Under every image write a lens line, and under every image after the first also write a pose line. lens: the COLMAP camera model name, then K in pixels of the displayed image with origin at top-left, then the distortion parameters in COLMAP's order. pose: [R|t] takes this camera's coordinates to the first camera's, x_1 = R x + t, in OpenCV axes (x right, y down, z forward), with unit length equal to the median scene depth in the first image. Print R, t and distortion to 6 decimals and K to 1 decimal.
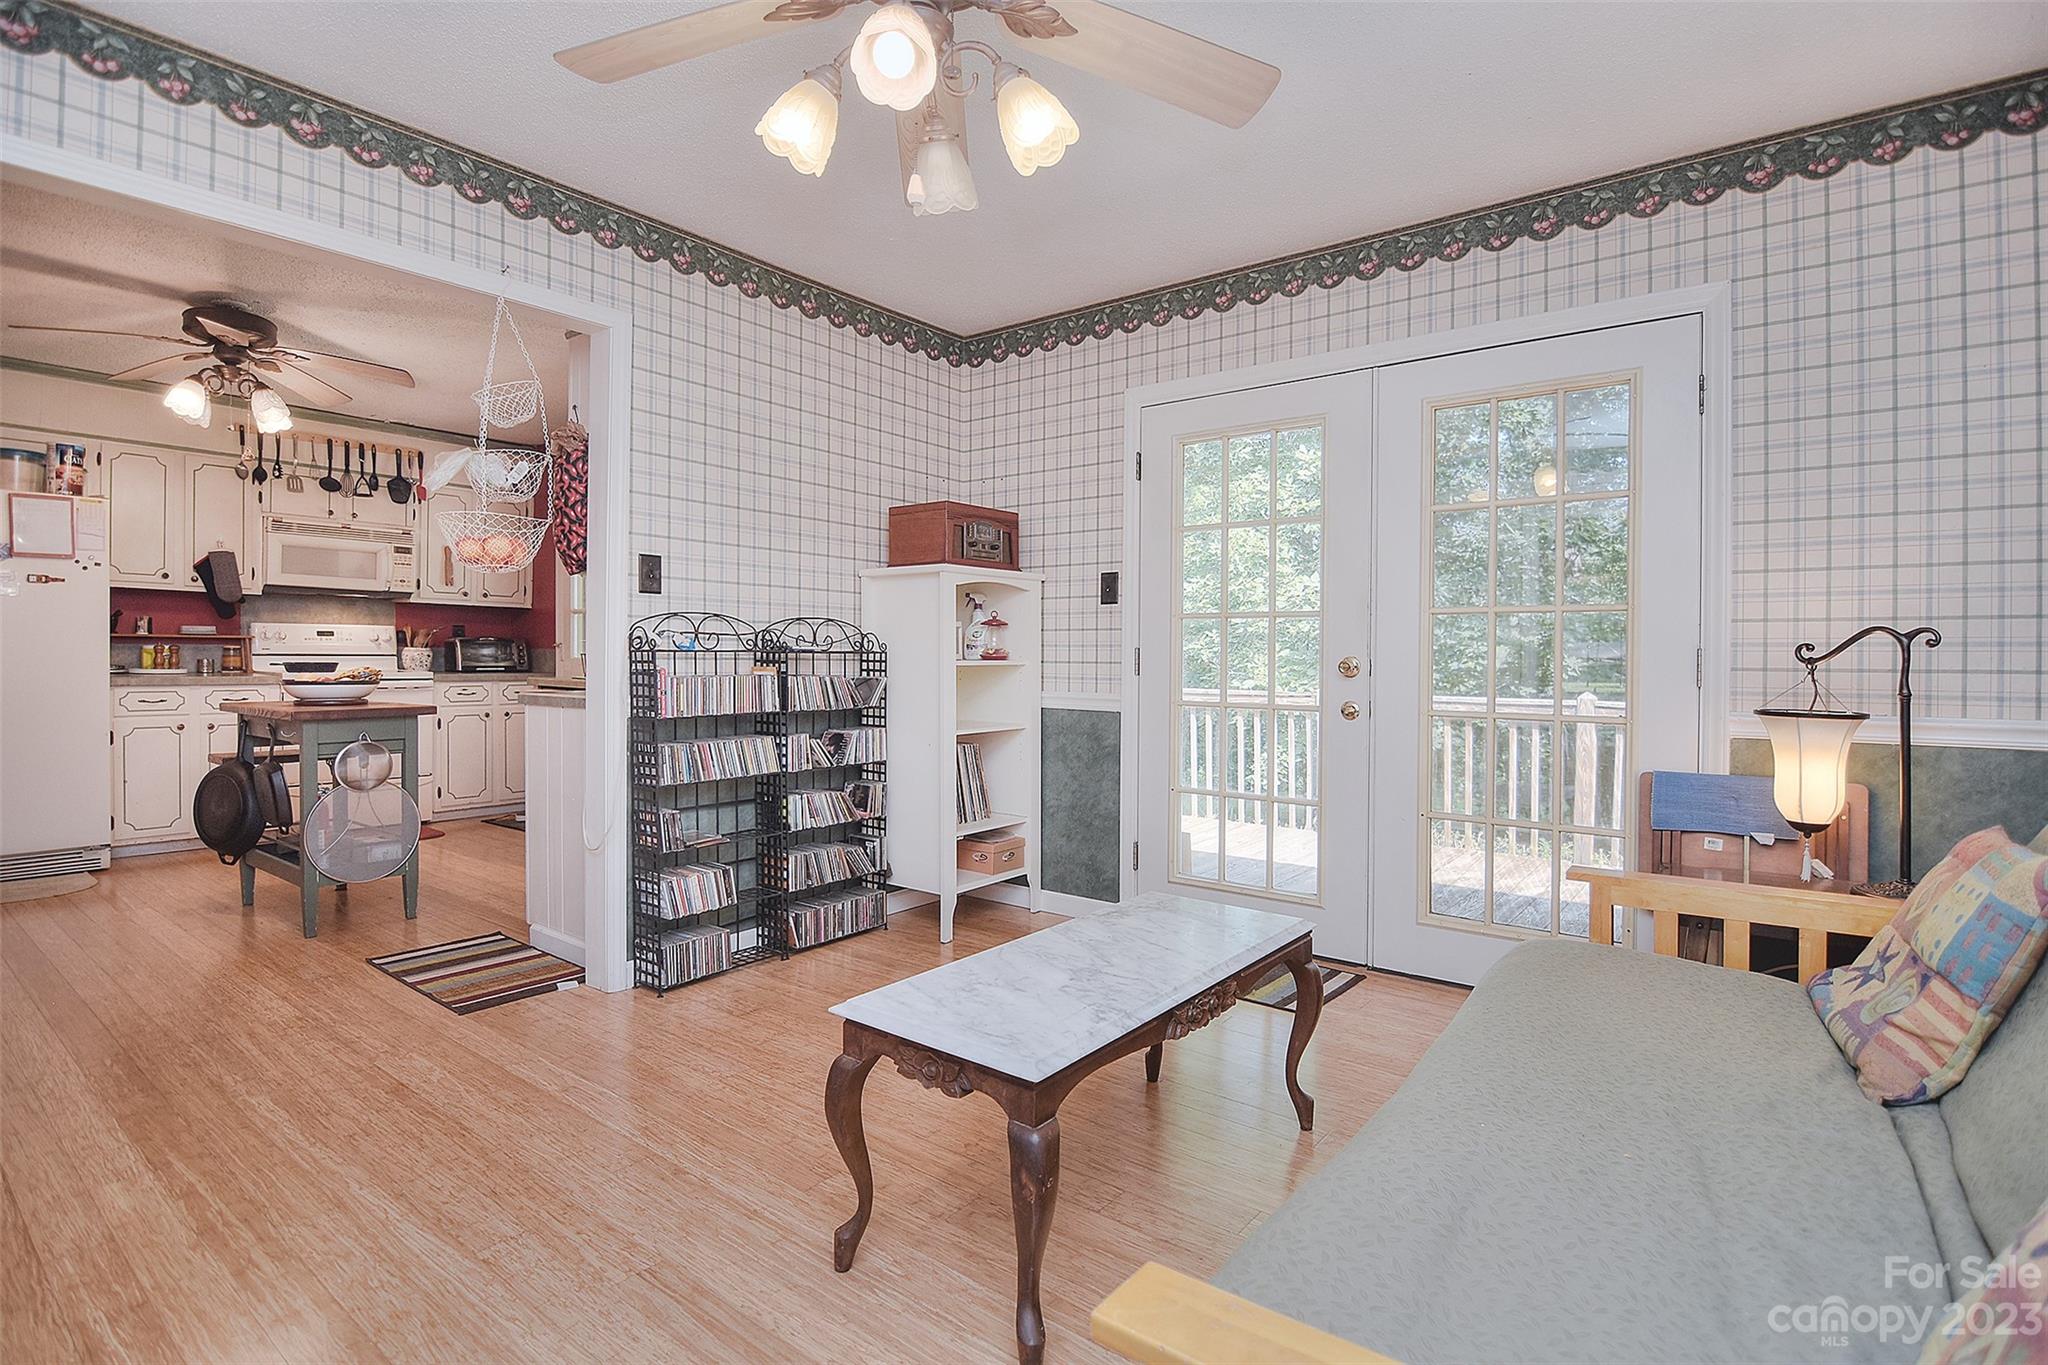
lens RADIAL K [[988.9, 0, 1011.2], [0, 988.9, 670.8], [0, 0, 1]] dist [-0.008123, -0.008622]
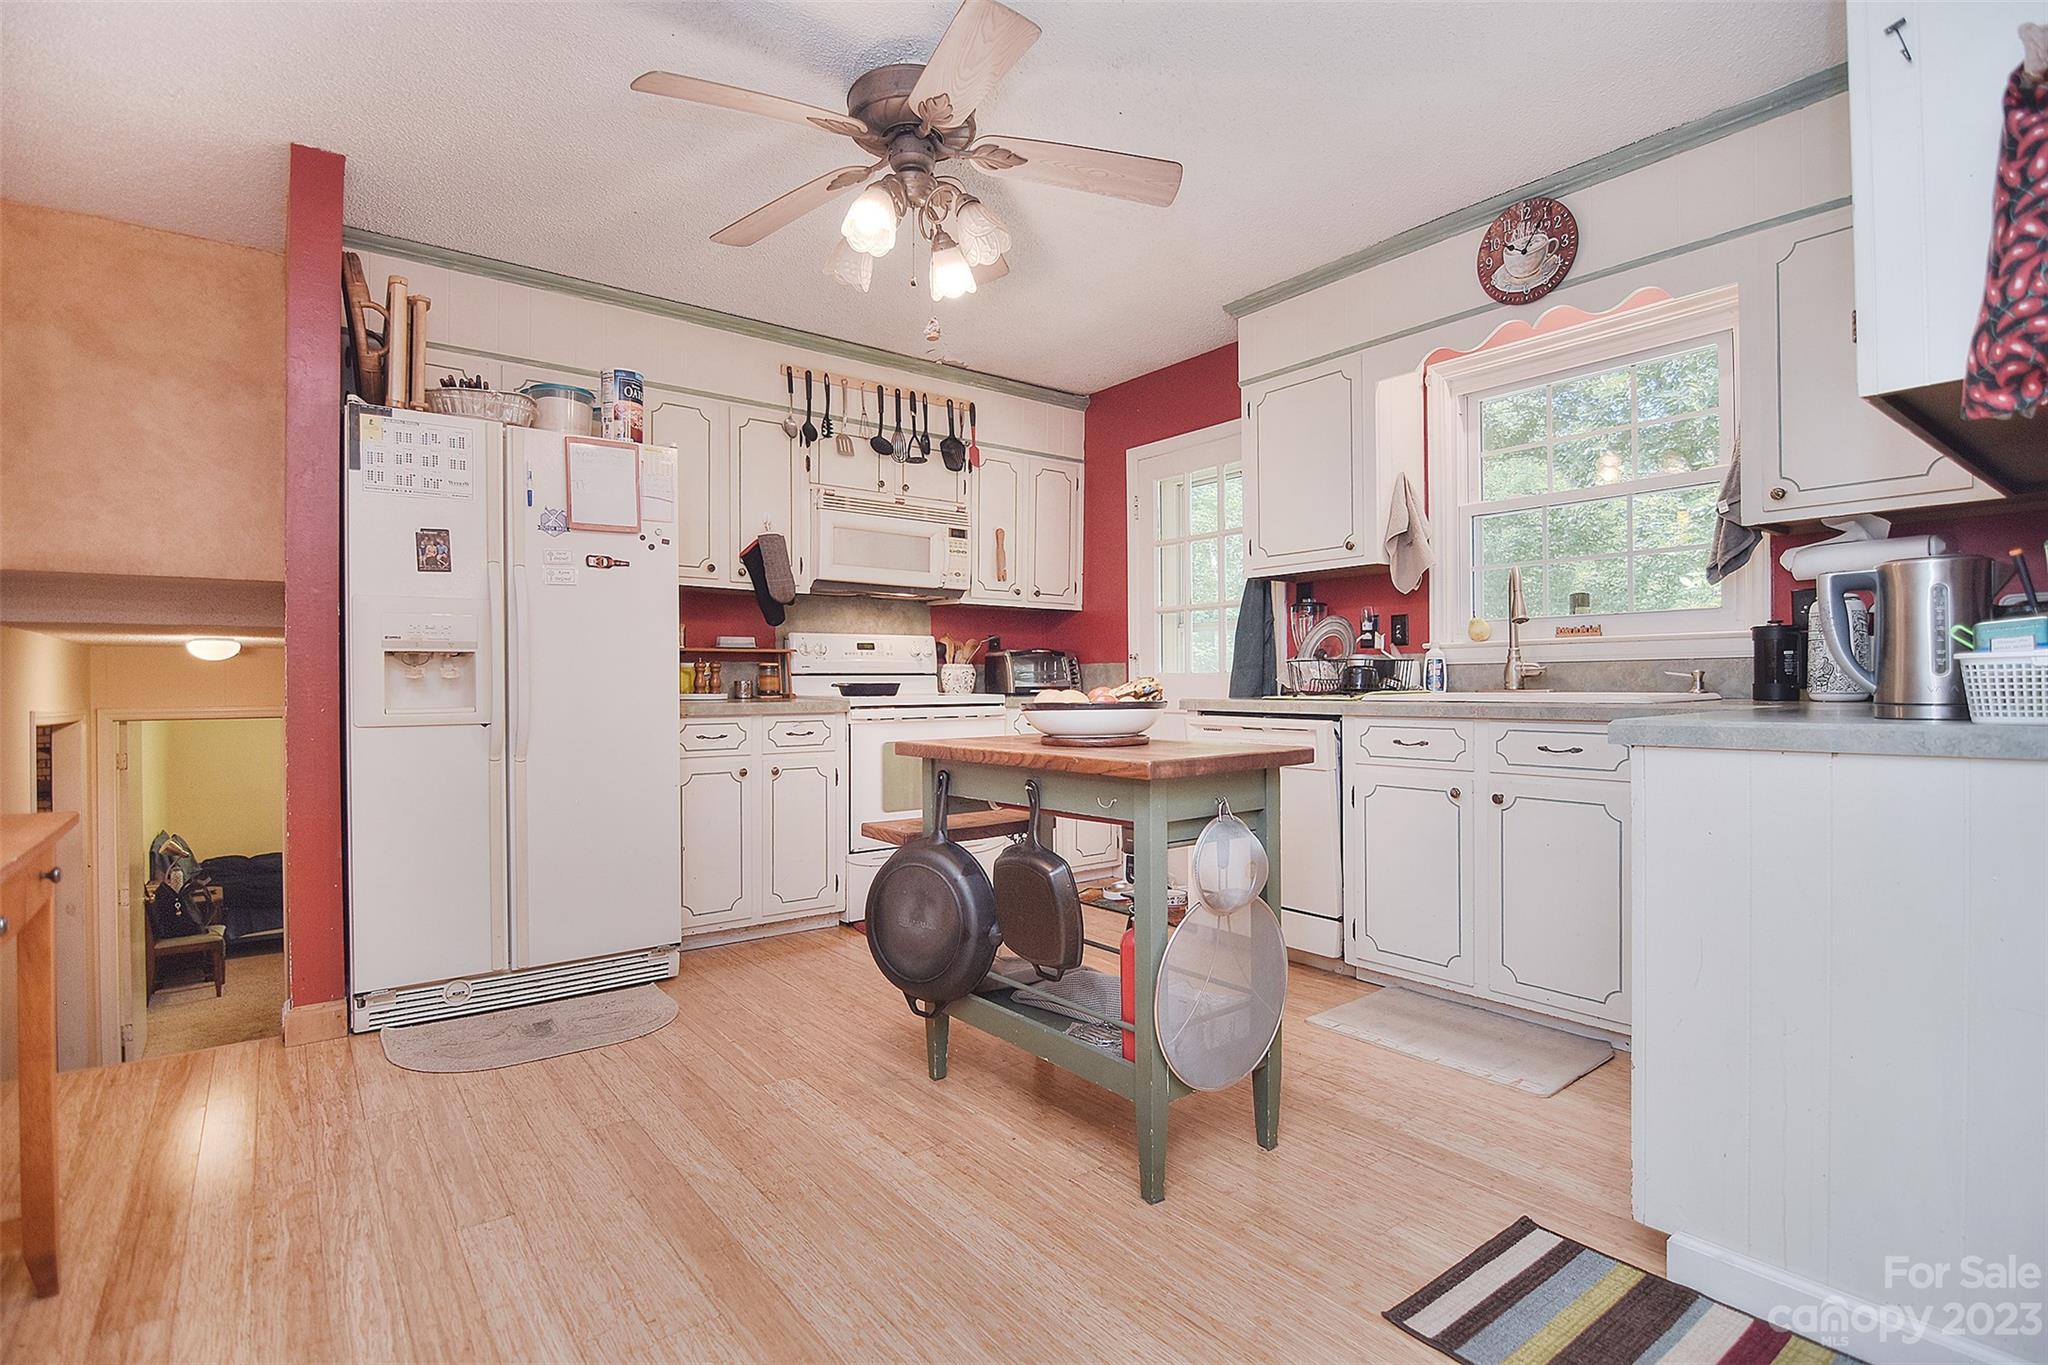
lens RADIAL K [[988.9, 0, 1027.5], [0, 988.9, 690.1], [0, 0, 1]] dist [-0.008123, -0.008622]
pose [[0.968283, -0.015036, -0.249404, -0.436651], [0.013086, 0.999869, -0.009473, 0.005644], [0.249514, 0.005908, 0.968353, 0.325368]]
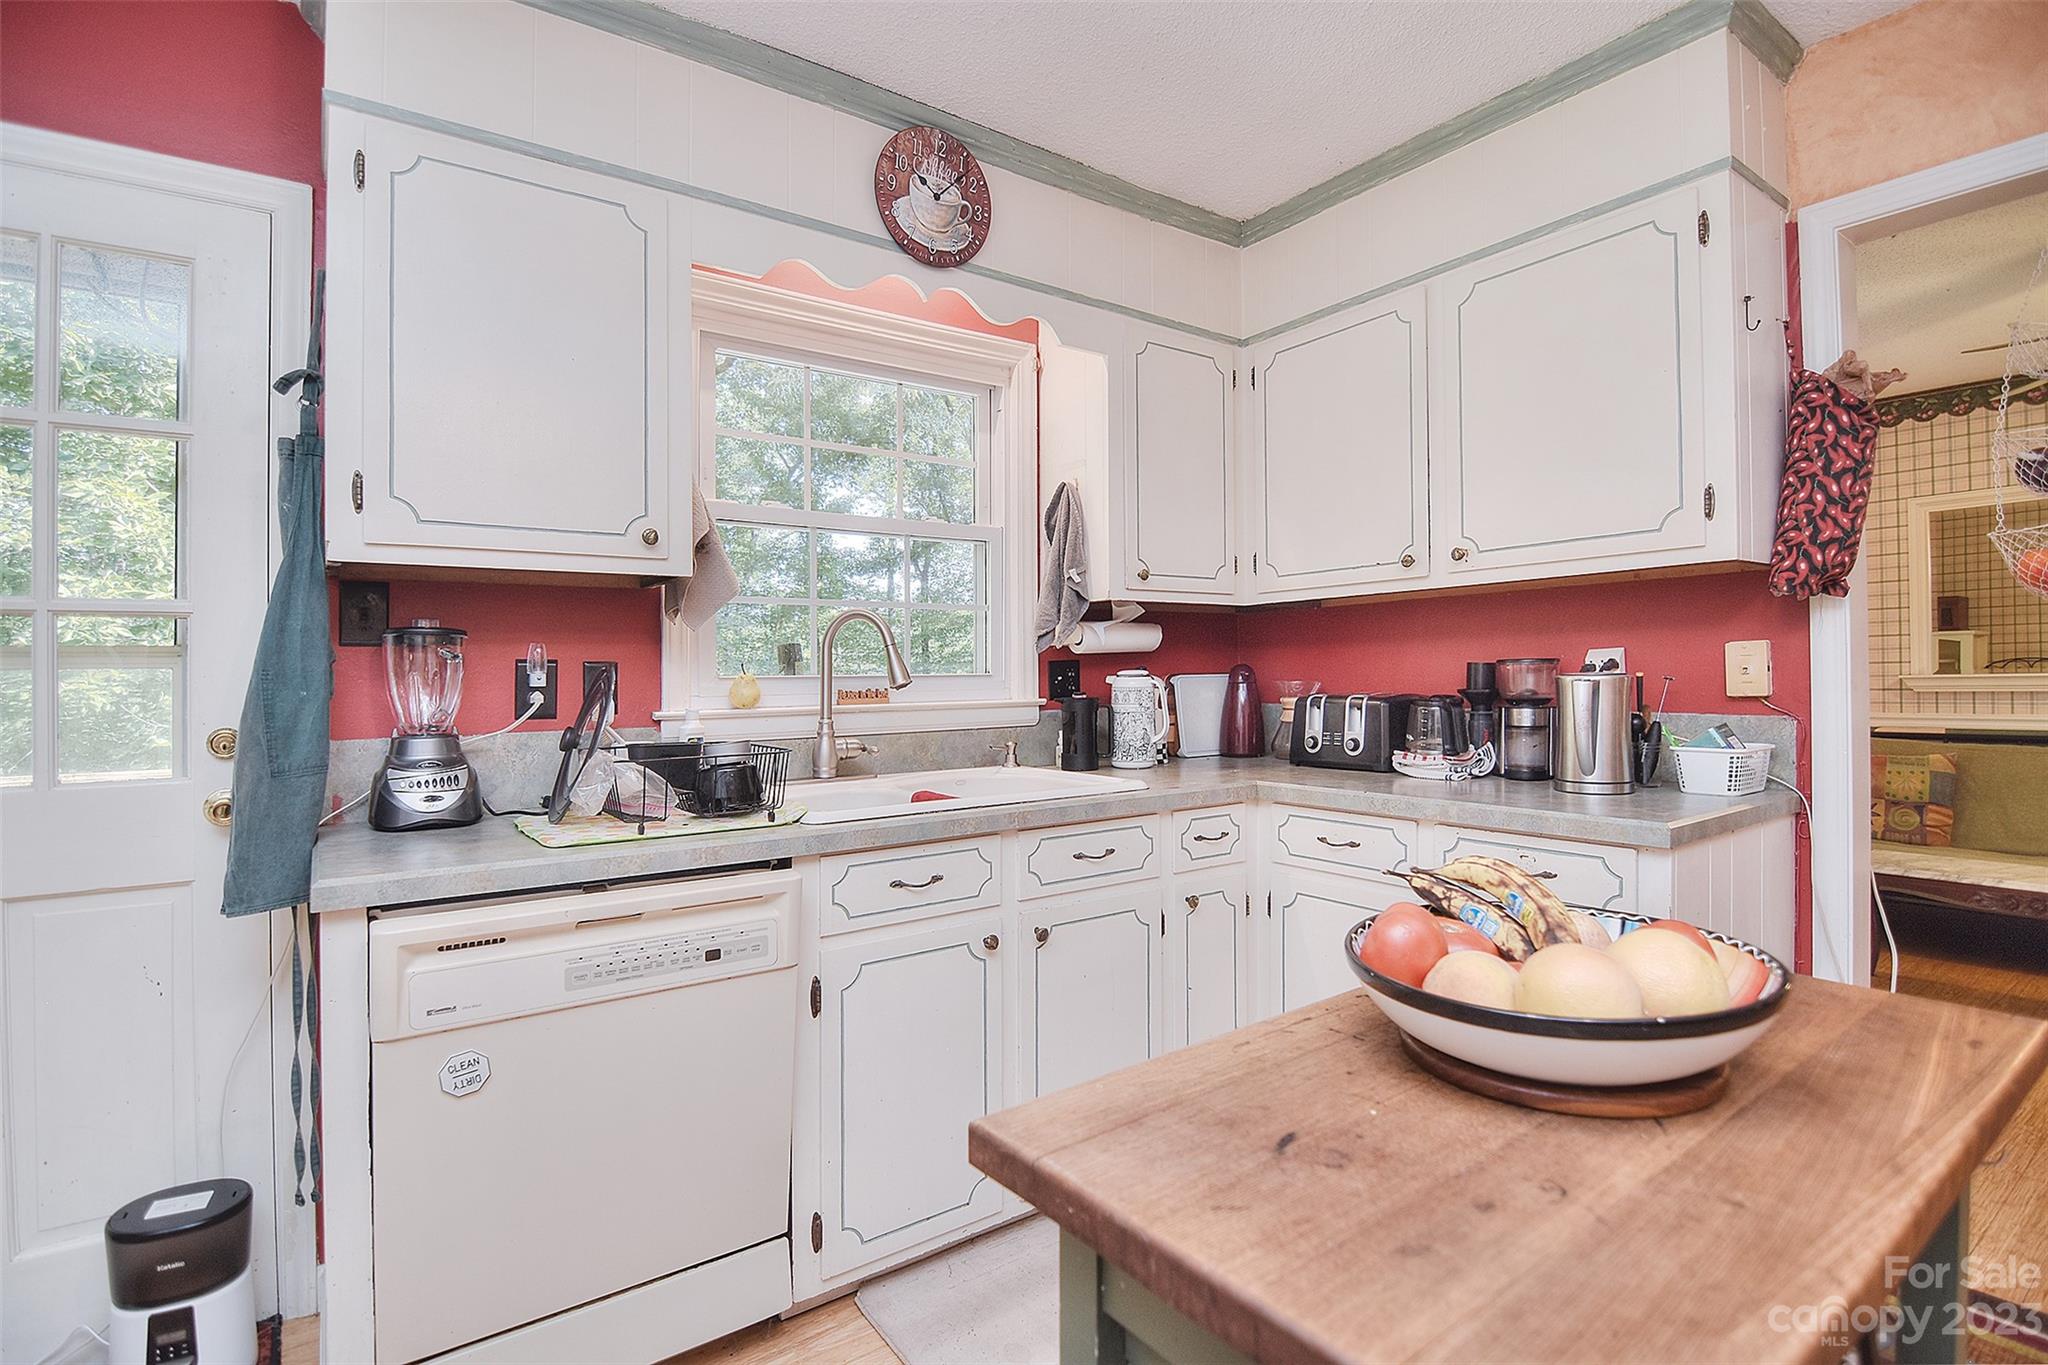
lens RADIAL K [[988.9, 0, 1033.7], [0, 988.9, 656.2], [0, 0, 1]] dist [-0.008123, -0.008622]
pose [[0.268966, 0.005815, 0.963132, -0.688551], [0.031988, 0.999376, -0.014967, -0.040405], [-0.962618, 0.034834, 0.268612, 0.781462]]
